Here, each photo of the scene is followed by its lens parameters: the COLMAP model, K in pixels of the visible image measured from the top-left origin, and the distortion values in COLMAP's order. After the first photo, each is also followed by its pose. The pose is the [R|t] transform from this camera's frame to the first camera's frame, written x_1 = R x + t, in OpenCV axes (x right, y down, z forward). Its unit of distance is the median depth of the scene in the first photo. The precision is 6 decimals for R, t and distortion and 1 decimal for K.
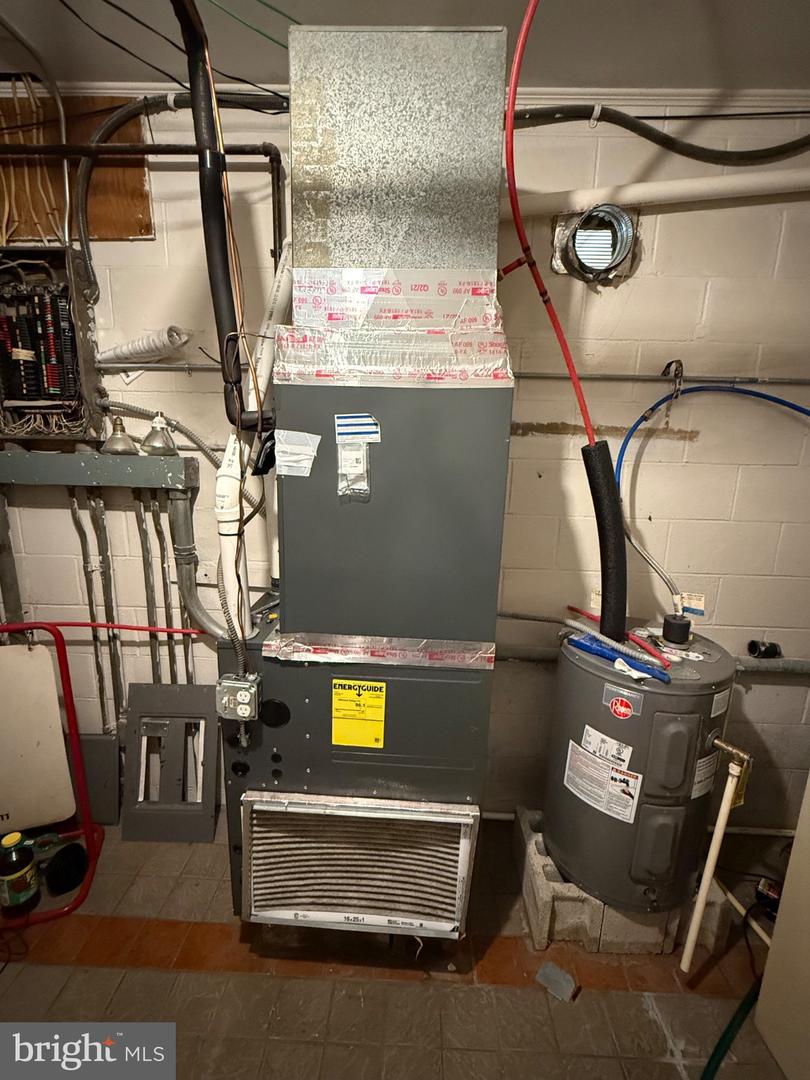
lens RADIAL K [[490.3, 0, 401.9], [0, 490.3, 532.9], [0, 0, 1]] dist [-0.001151, 0.001055]
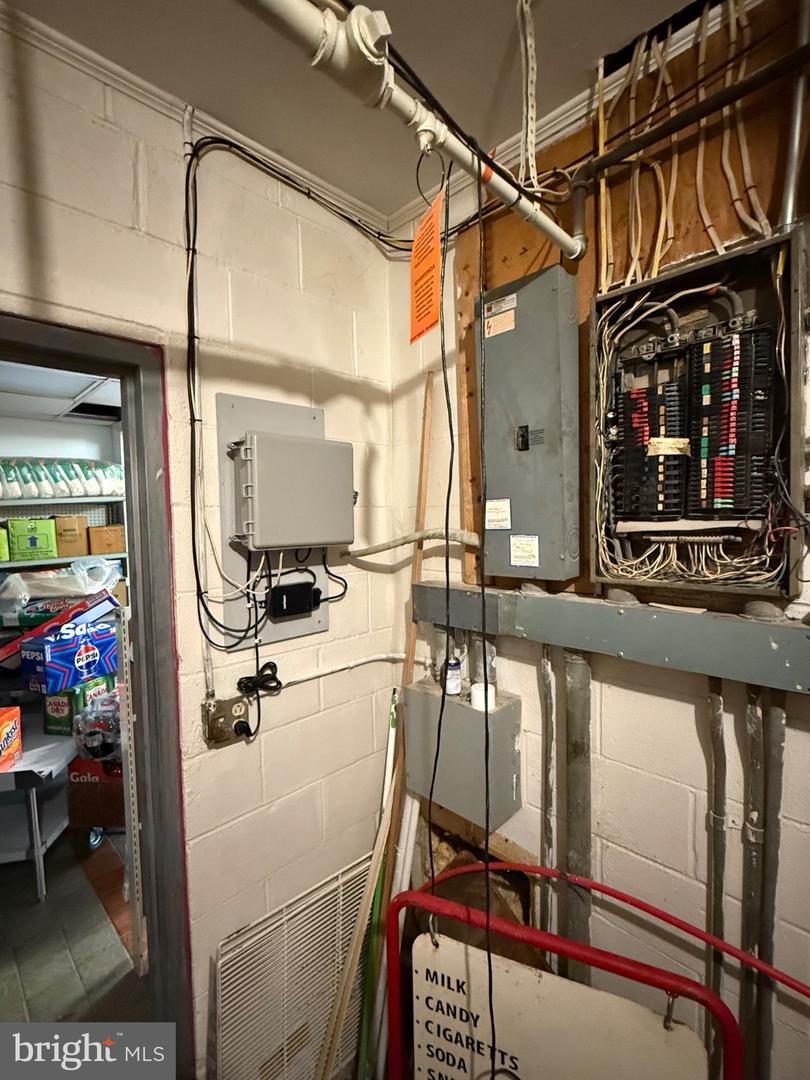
lens RADIAL K [[490.3, 0, 408.1], [0, 490.3, 540.9], [0, 0, 1]] dist [-0.001151, 0.001055]
pose [[0.730037, -0.000912, -0.683408, -0.593222], [-0.106018, 0.987742, -0.114570, -0.151179], [0.675135, 0.156094, 0.720991, 0.383550]]
